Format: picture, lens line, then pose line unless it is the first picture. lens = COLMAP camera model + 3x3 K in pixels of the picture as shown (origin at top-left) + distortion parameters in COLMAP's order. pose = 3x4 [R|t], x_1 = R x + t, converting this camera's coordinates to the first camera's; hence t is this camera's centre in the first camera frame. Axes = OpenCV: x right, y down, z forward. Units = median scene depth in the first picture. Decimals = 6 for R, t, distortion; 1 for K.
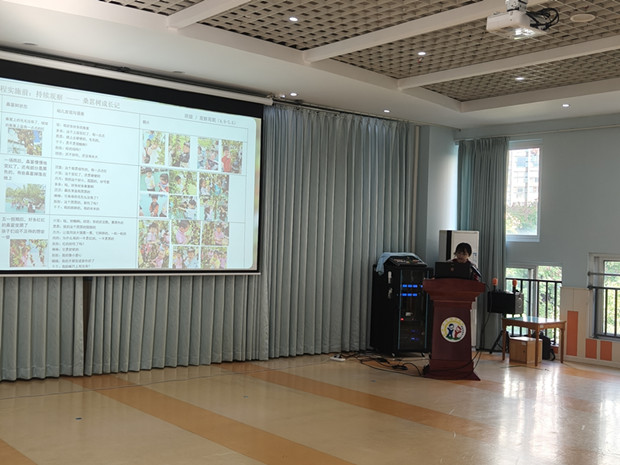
lens RADIAL K [[763.4, 0, 310.0], [0, 763.4, 232.5], [0, 0, 1]] dist [0.080535, -0.017163]
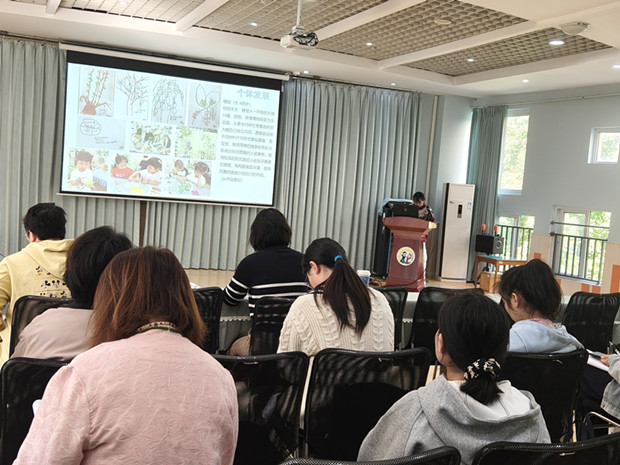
lens RADIAL K [[763.4, 0, 310.0], [0, 763.4, 232.5], [0, 0, 1]] dist [0.080535, -0.017163]
pose [[0.961243, 0.056974, -0.269753, 0.323808], [-0.043033, 0.997428, 0.057318, 0.016470], [0.272325, -0.043488, 0.961222, -0.247669]]
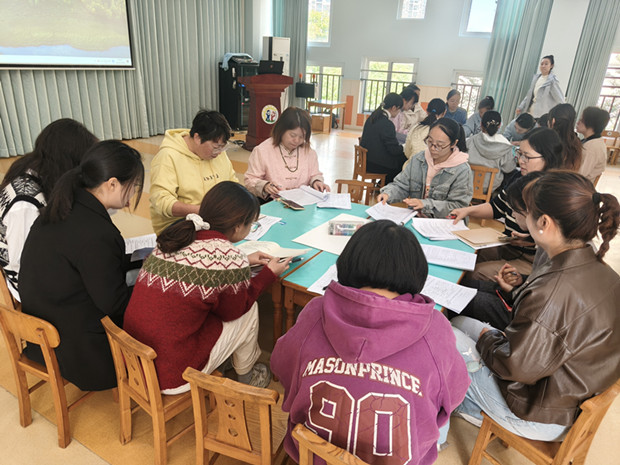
lens RADIAL K [[433.5, 0, 310.0], [0, 433.5, 232.5], [0, 0, 1]] dist [0.001223, 0.006307]
pose [[0.938467, -0.115798, 0.325376, -0.052907], [-0.024777, 0.917113, 0.397856, 0.009009], [-0.344478, -0.381437, 0.857812, 0.172101]]
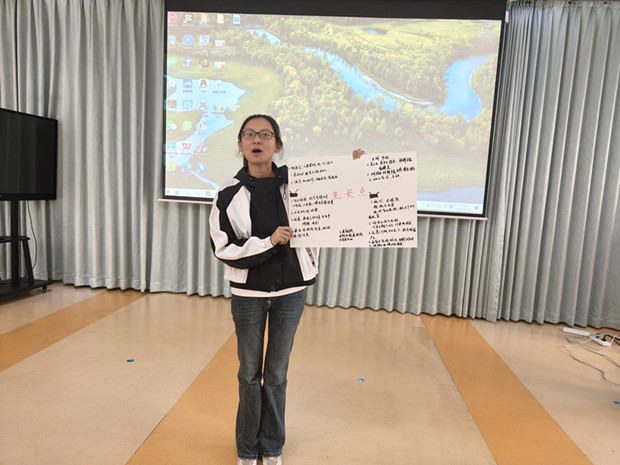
lens RADIAL K [[433.5, 0, 310.0], [0, 433.5, 232.5], [0, 0, 1]] dist [0.001223, 0.006307]
pose [[0.719435, 0.091187, -0.688548, 0.108450], [-0.027264, 0.994288, 0.103190, 0.022899], [0.694025, -0.055466, 0.717811, 0.481128]]
